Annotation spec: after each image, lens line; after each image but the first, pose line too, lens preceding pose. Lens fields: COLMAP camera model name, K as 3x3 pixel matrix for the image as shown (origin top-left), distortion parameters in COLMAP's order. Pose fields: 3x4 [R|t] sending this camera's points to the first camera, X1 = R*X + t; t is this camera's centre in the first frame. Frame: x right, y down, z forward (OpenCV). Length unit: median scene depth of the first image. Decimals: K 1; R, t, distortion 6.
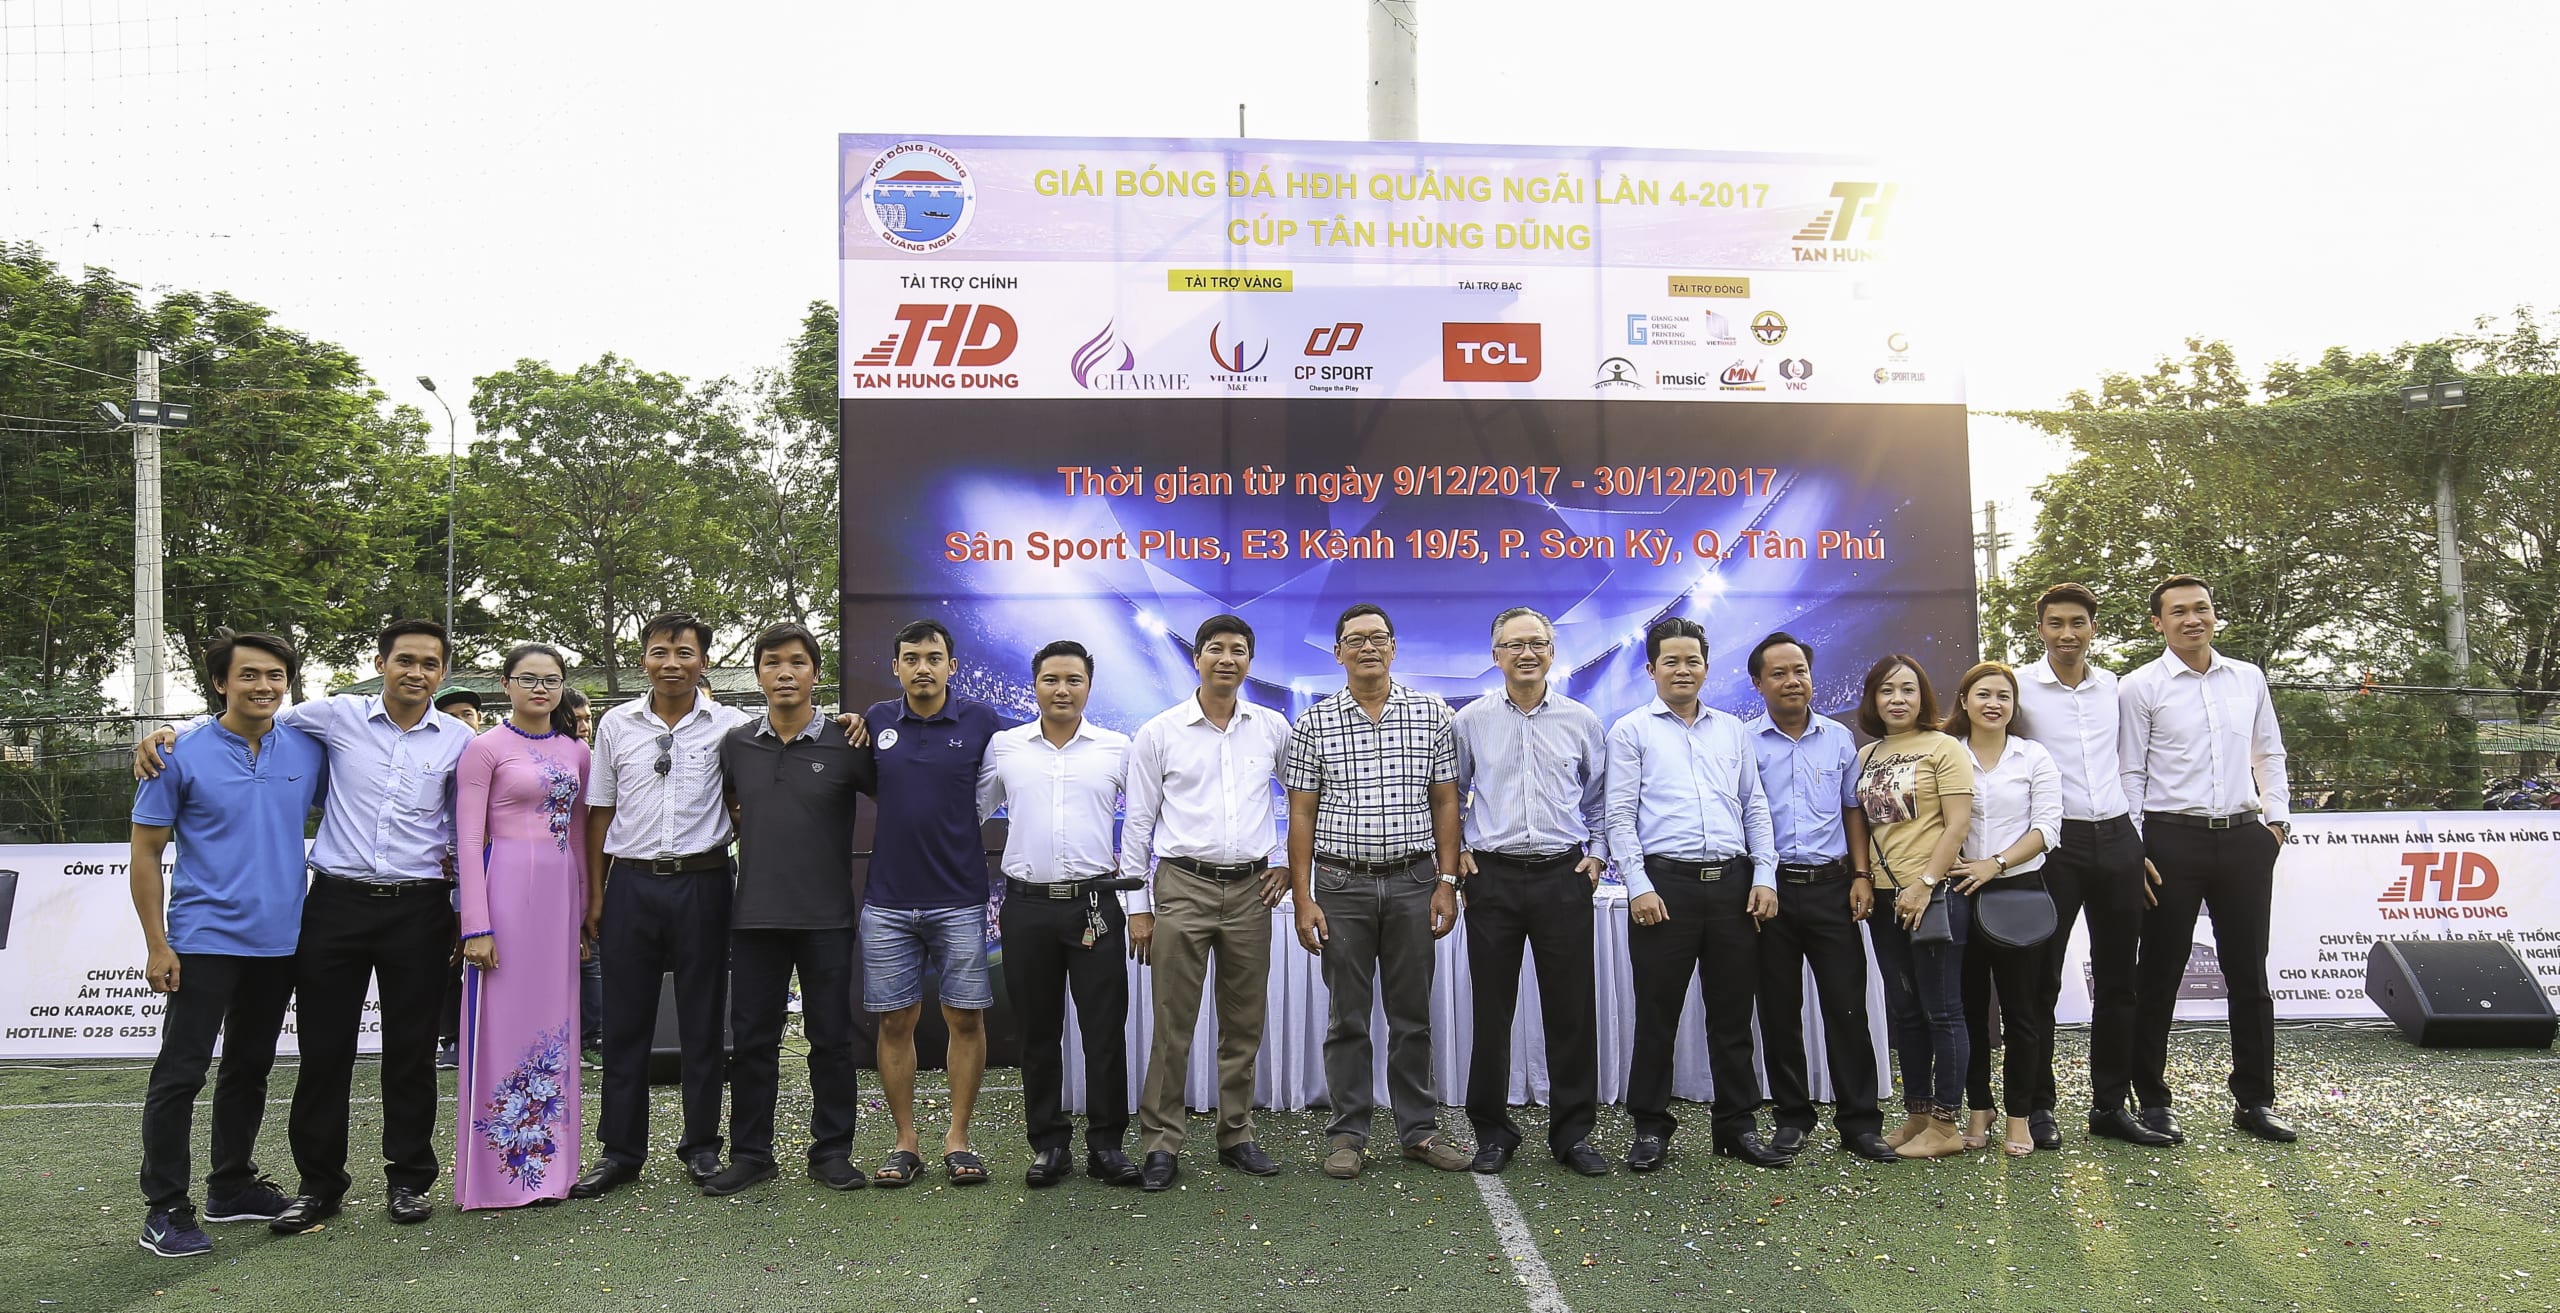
lens RADIAL K [[1594.4, 0, 1328.9], [0, 1594.4, 673.7], [0, 0, 1]] dist [-0.004834, -0.003951]
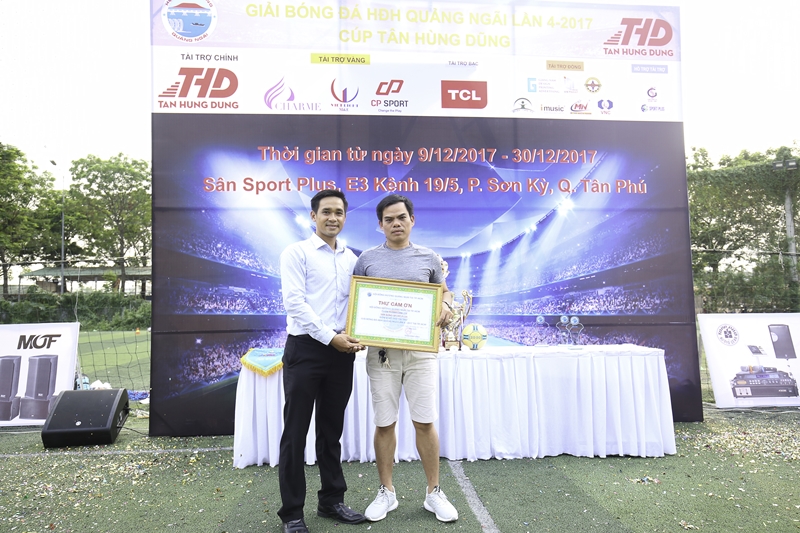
lens RADIAL K [[551.6, 0, 395.9], [0, 551.6, 272.5], [0, 0, 1]] dist [0.013594, -0.002348]
pose [[0.999706, -0.001626, 0.024172, -0.006898], [0.001527, 0.999990, 0.004131, 0.031559], [-0.024179, -0.004093, 0.999699, 0.265833]]
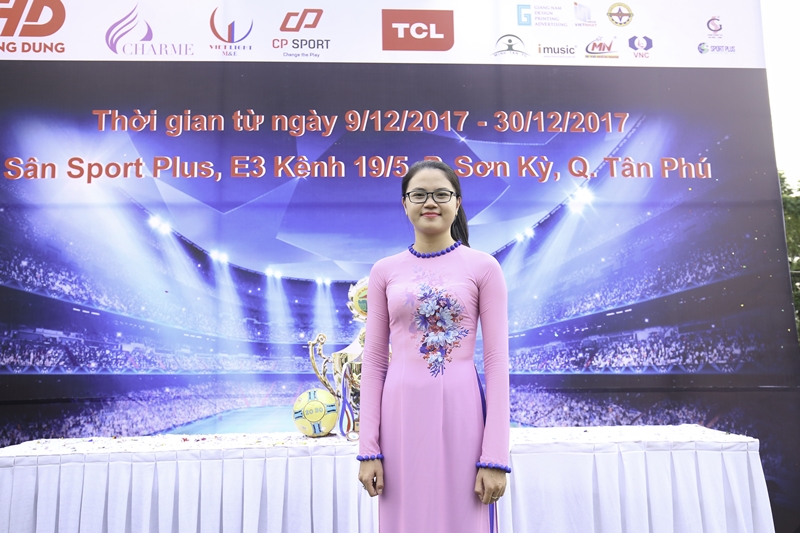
lens RADIAL K [[627.3, 0, 399.6], [0, 627.3, 276.5], [0, 0, 1]] dist [0.026097, -0.000556]
pose [[0.999886, -0.006936, -0.013426, 0.091938], [0.005967, 0.997466, -0.070898, 0.048039], [0.013884, 0.070810, 0.997393, 0.472795]]
